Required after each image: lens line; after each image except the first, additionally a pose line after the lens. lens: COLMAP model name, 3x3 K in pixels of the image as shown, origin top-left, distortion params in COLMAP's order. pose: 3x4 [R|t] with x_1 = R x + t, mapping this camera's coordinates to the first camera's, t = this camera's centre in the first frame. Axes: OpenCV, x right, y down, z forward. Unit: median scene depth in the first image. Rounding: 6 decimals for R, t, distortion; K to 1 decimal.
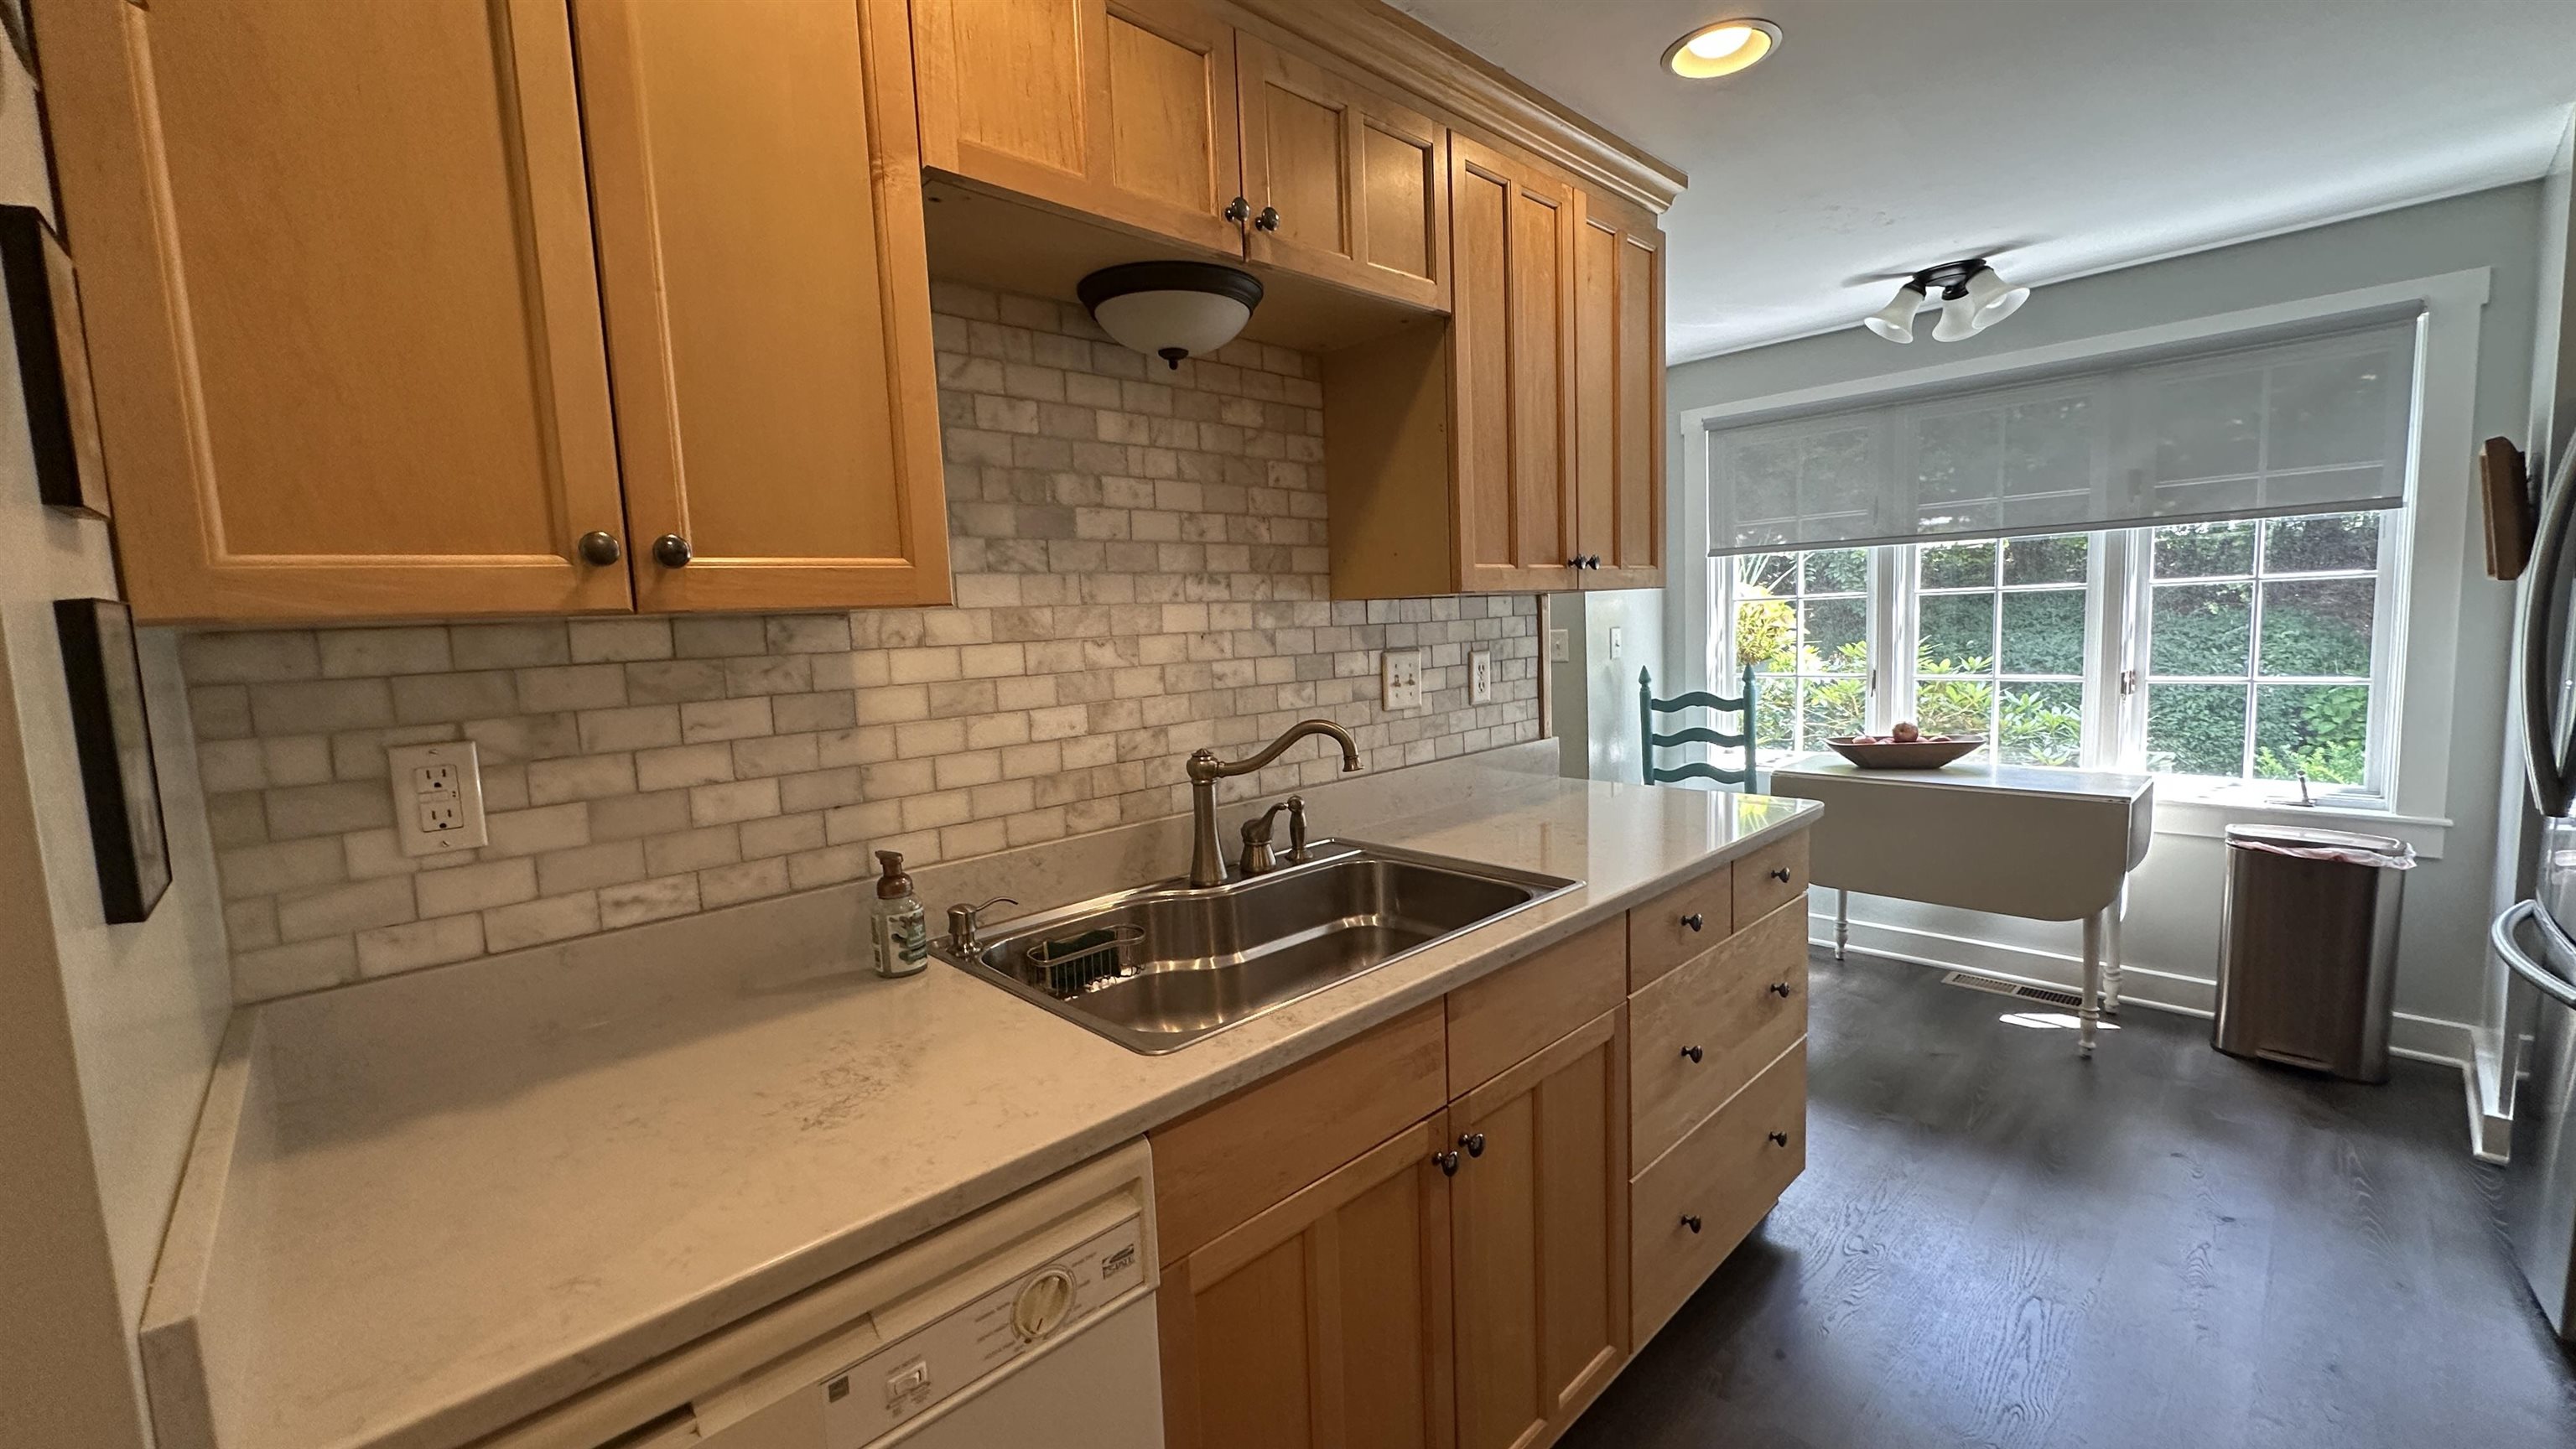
lens RADIAL K [[1023.5, 0, 1286.6], [0, 1023.5, 726.3], [0, 0, 1]] dist [0.000056, -0.000156]
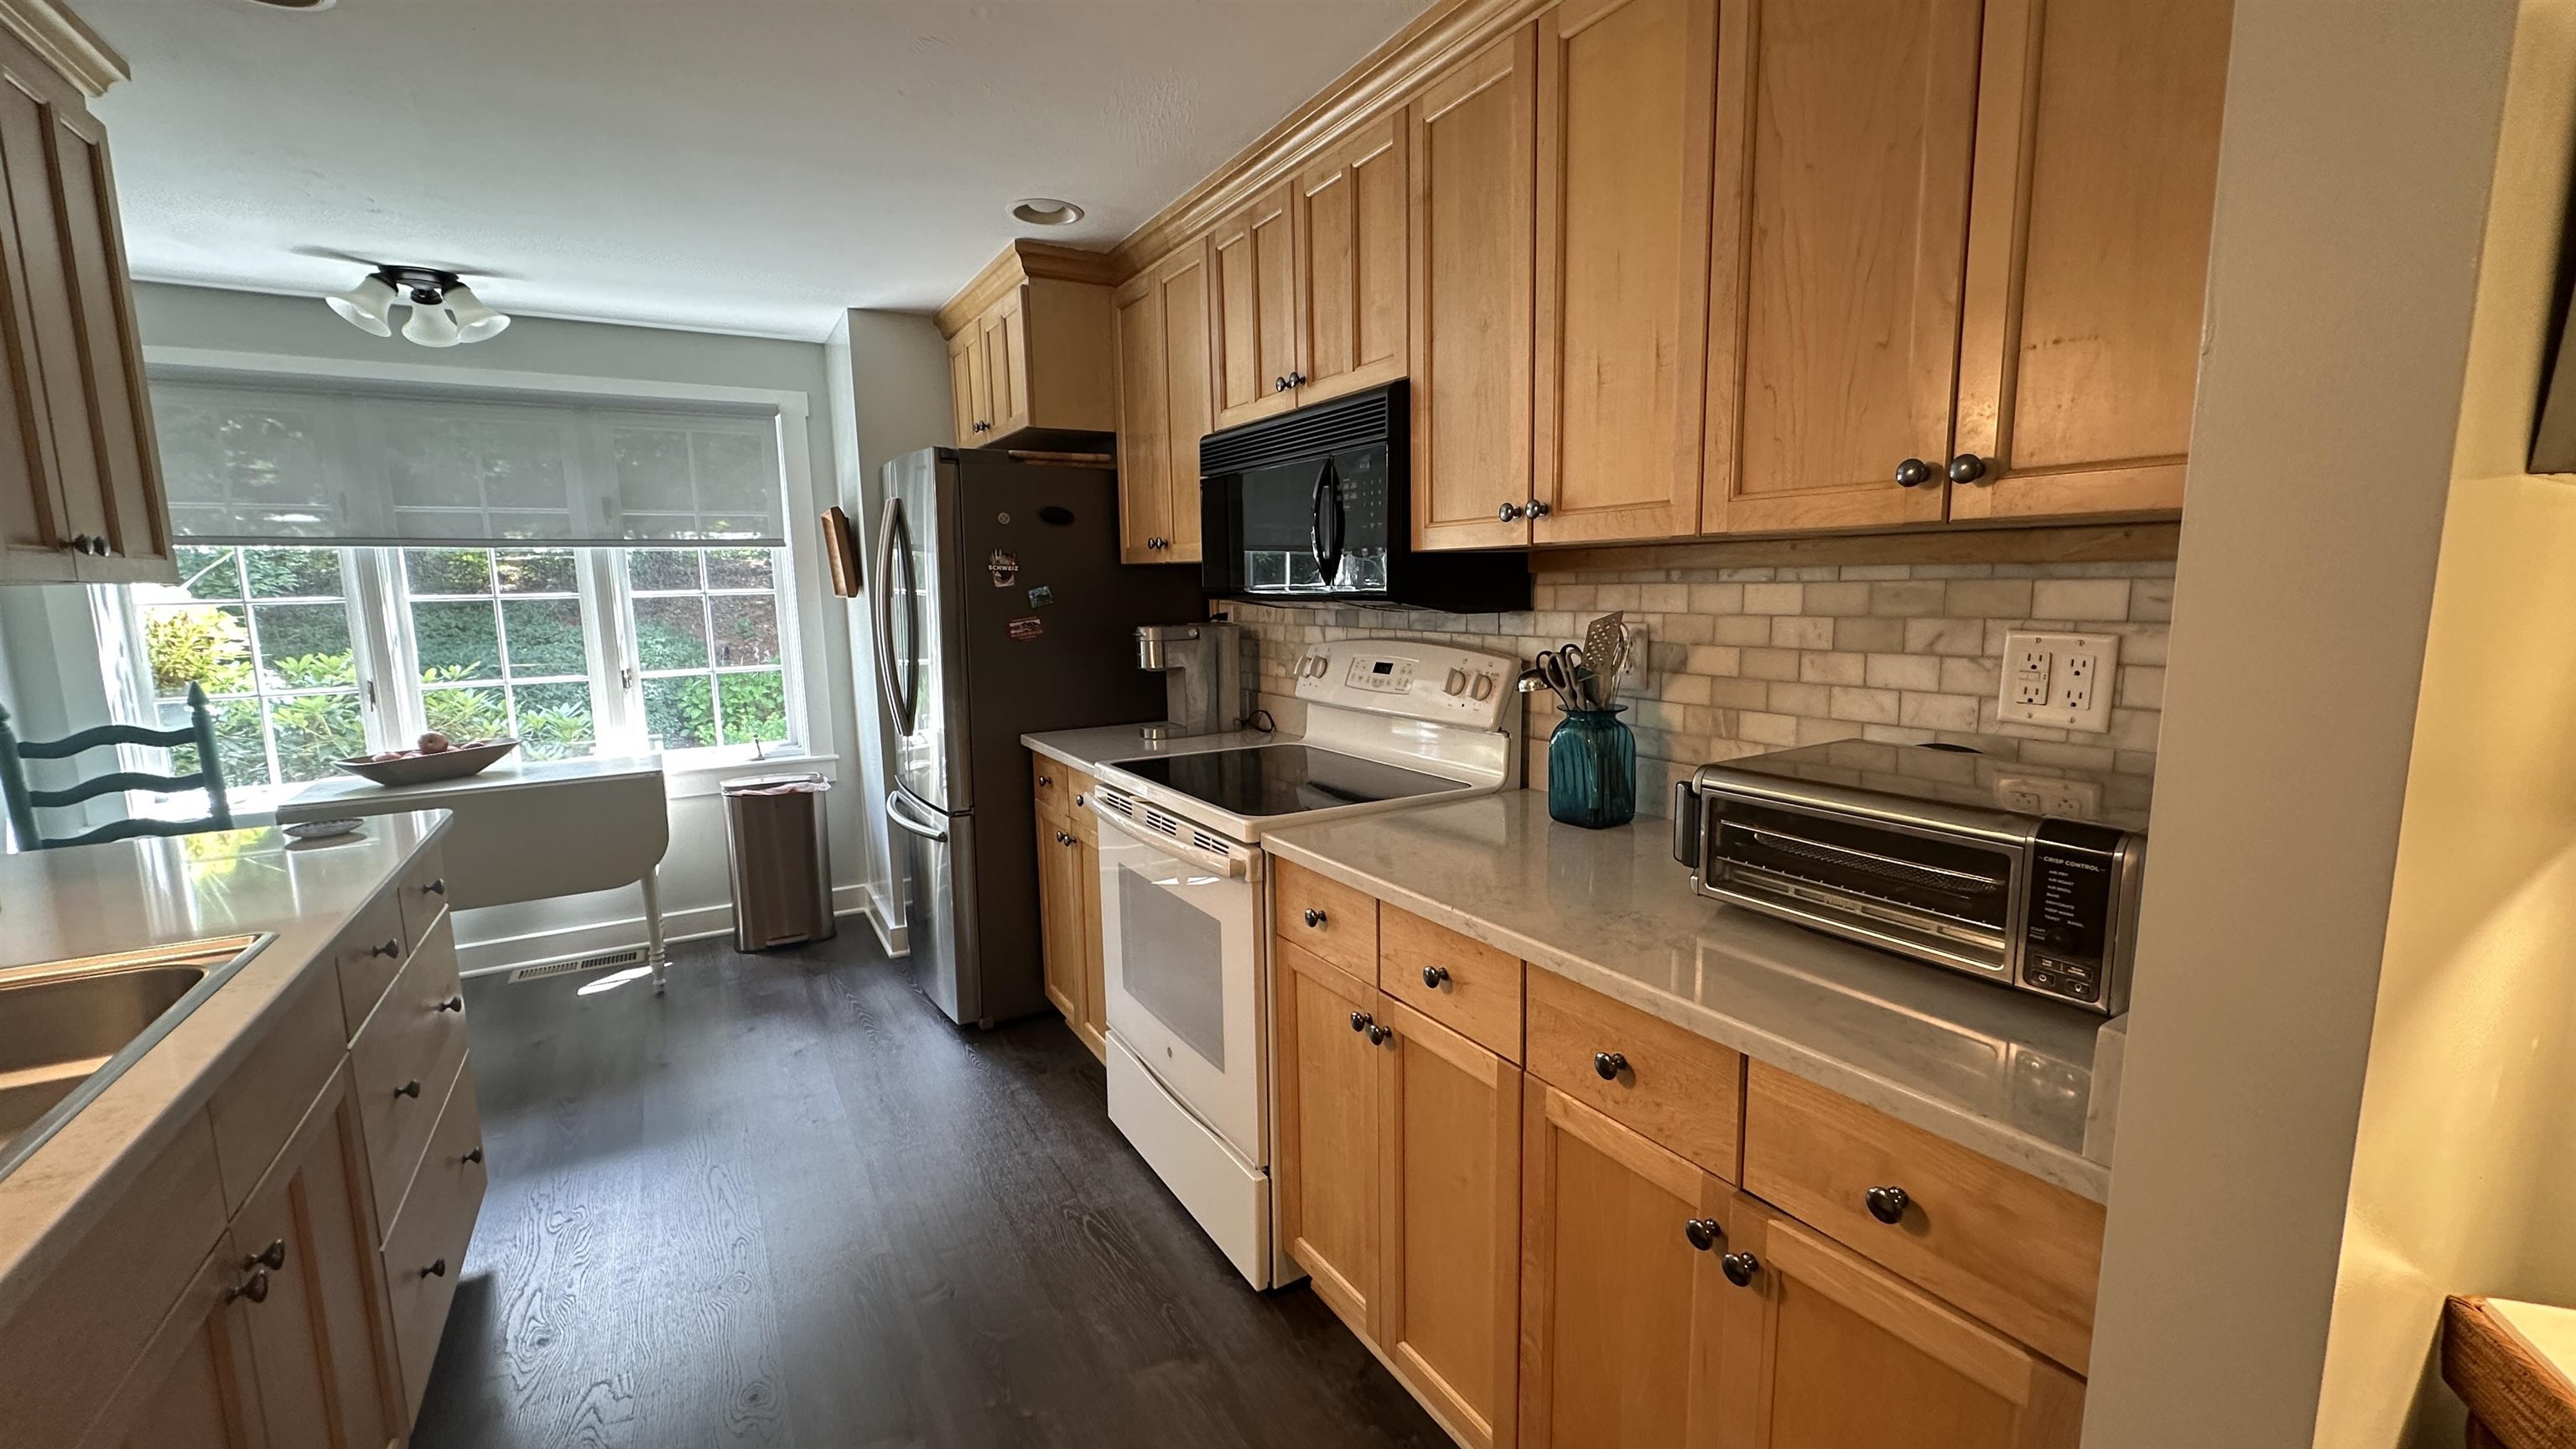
lens RADIAL K [[1023.5, 0, 1286.6], [0, 1023.5, 726.3], [0, 0, 1]] dist [0.000056, -0.000156]
pose [[0.223932, -0.099028, 0.969561, -0.156617], [0.111121, 0.990931, 0.075546, 0.007311], [-0.968249, 0.090822, 0.232905, -0.005124]]
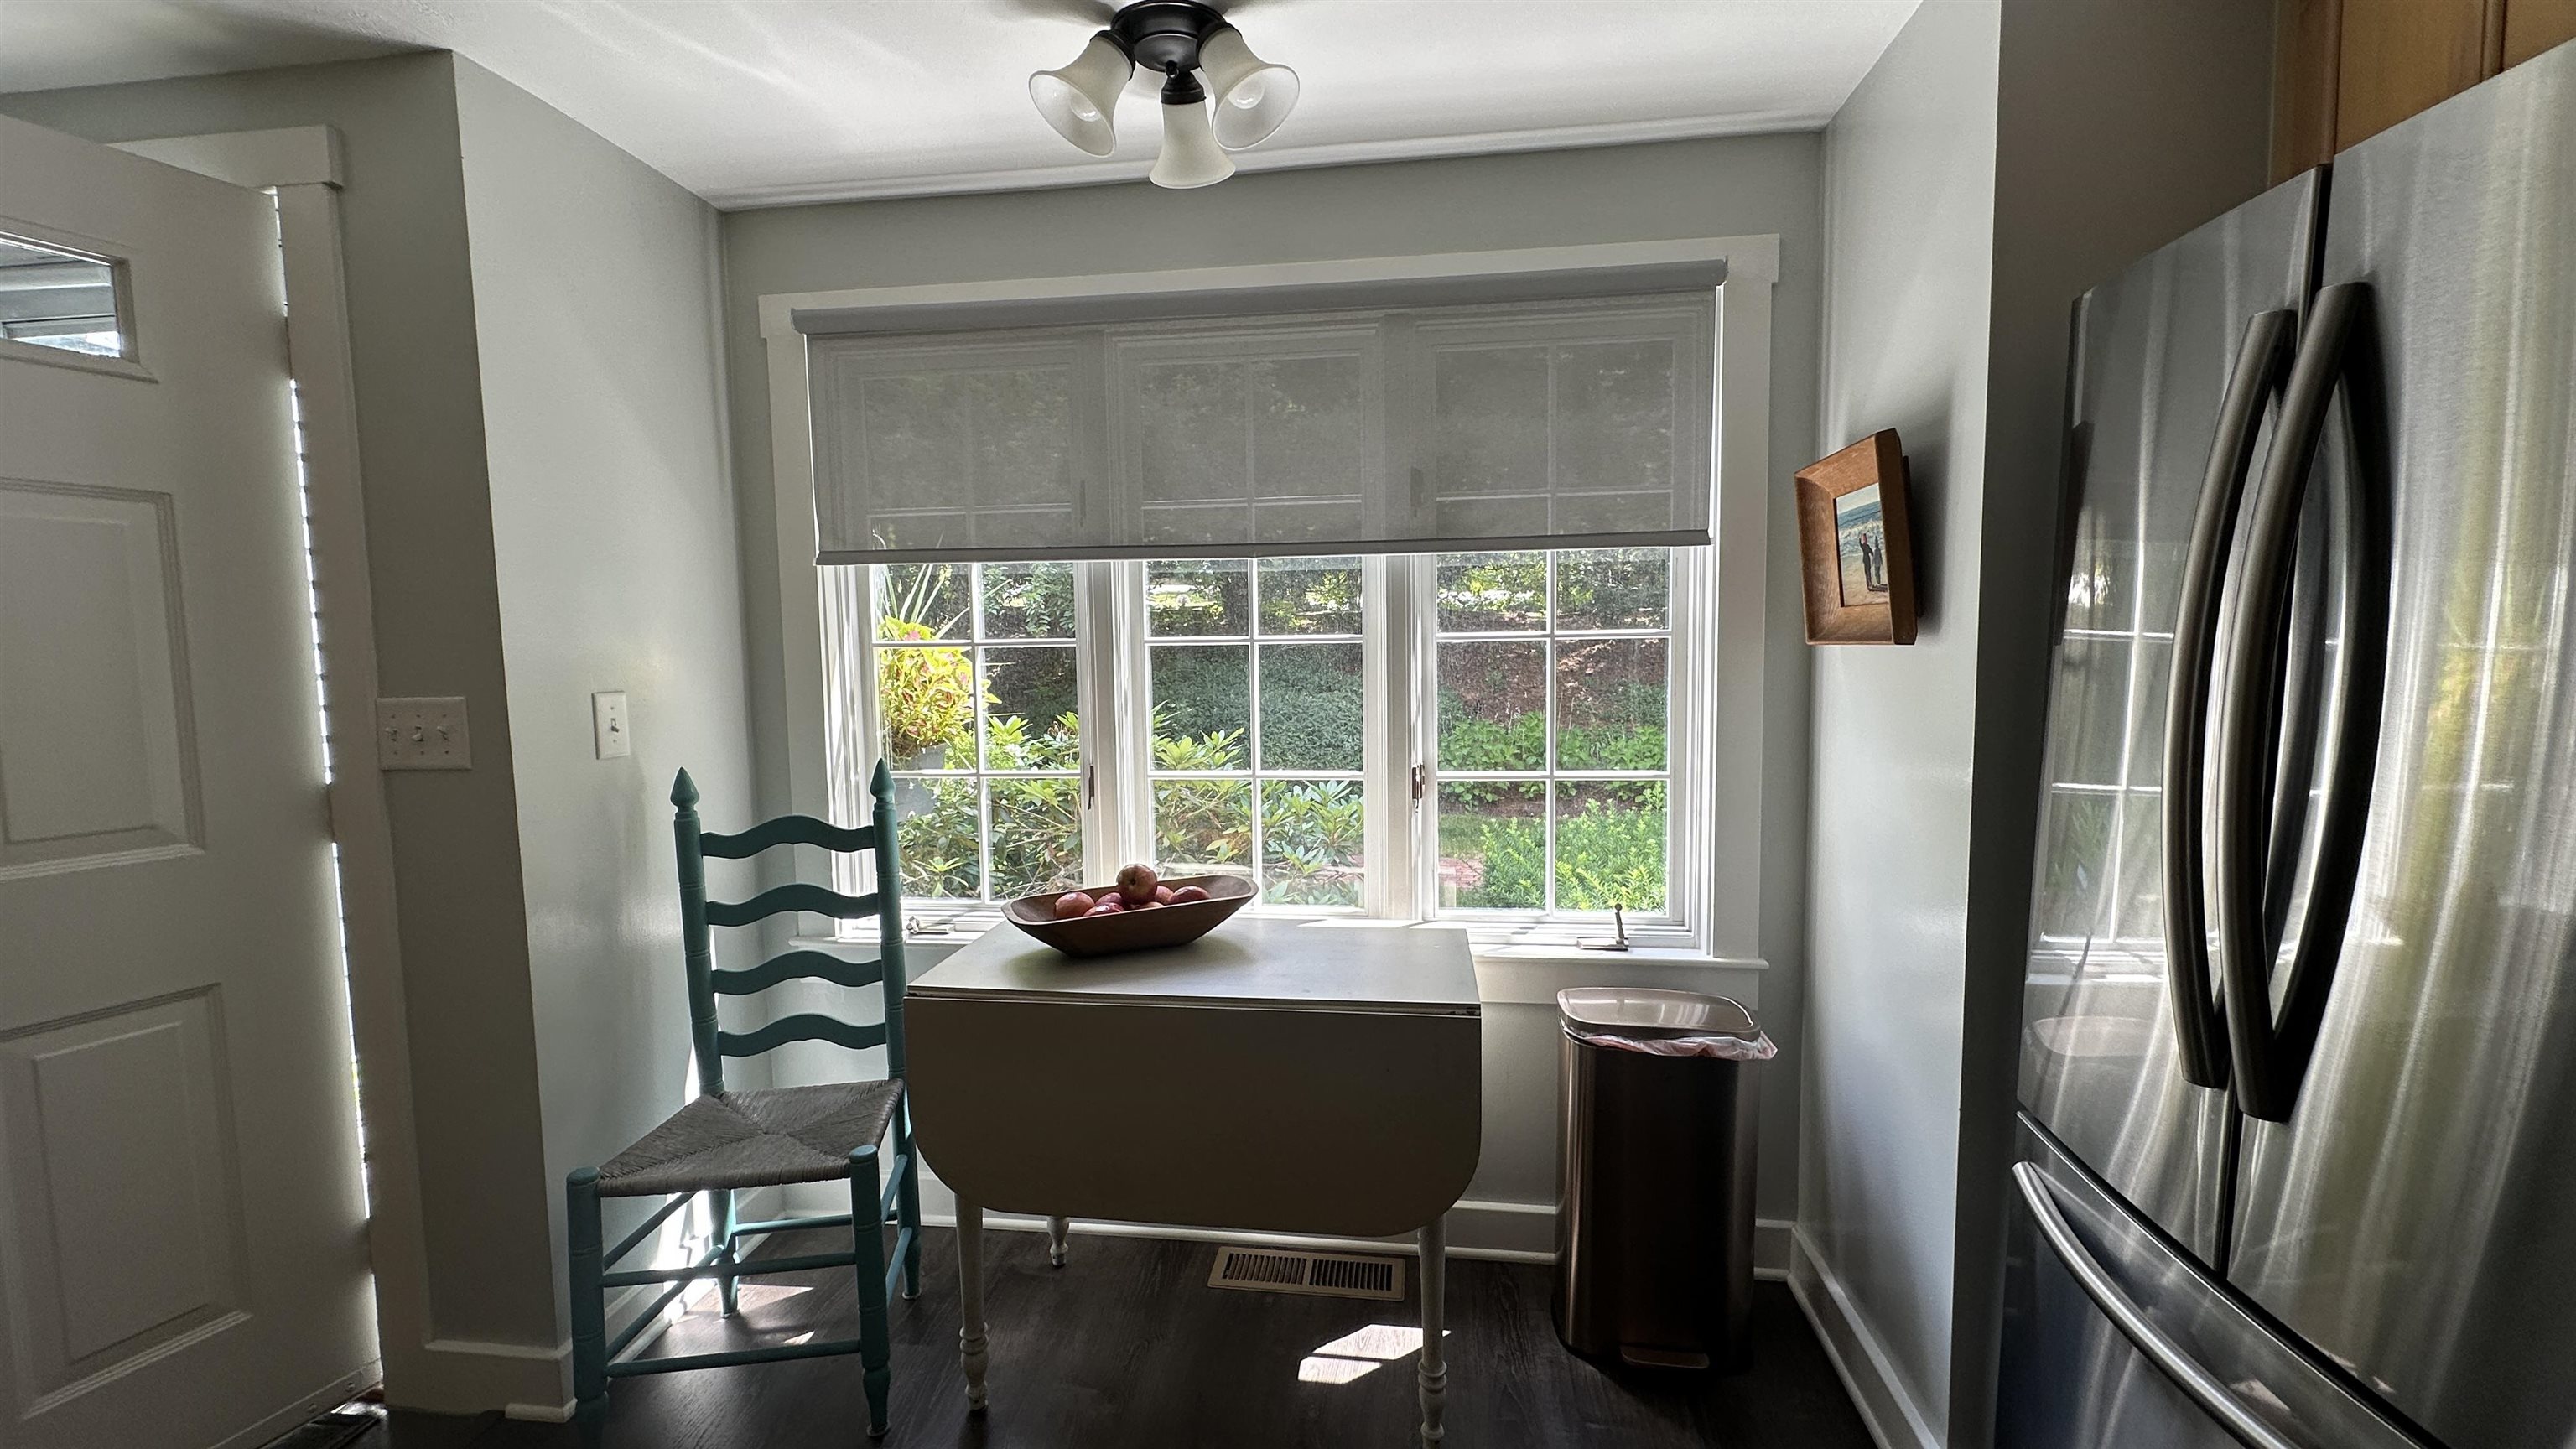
lens RADIAL K [[1023.5, 0, 1286.6], [0, 1023.5, 726.3], [0, 0, 1]] dist [0.000056, -0.000156]
pose [[0.777069, -0.018177, 0.629152, 0.329113], [0.045866, 0.998561, -0.027800, -0.064786], [-0.627742, 0.050459, 0.776785, 0.528329]]
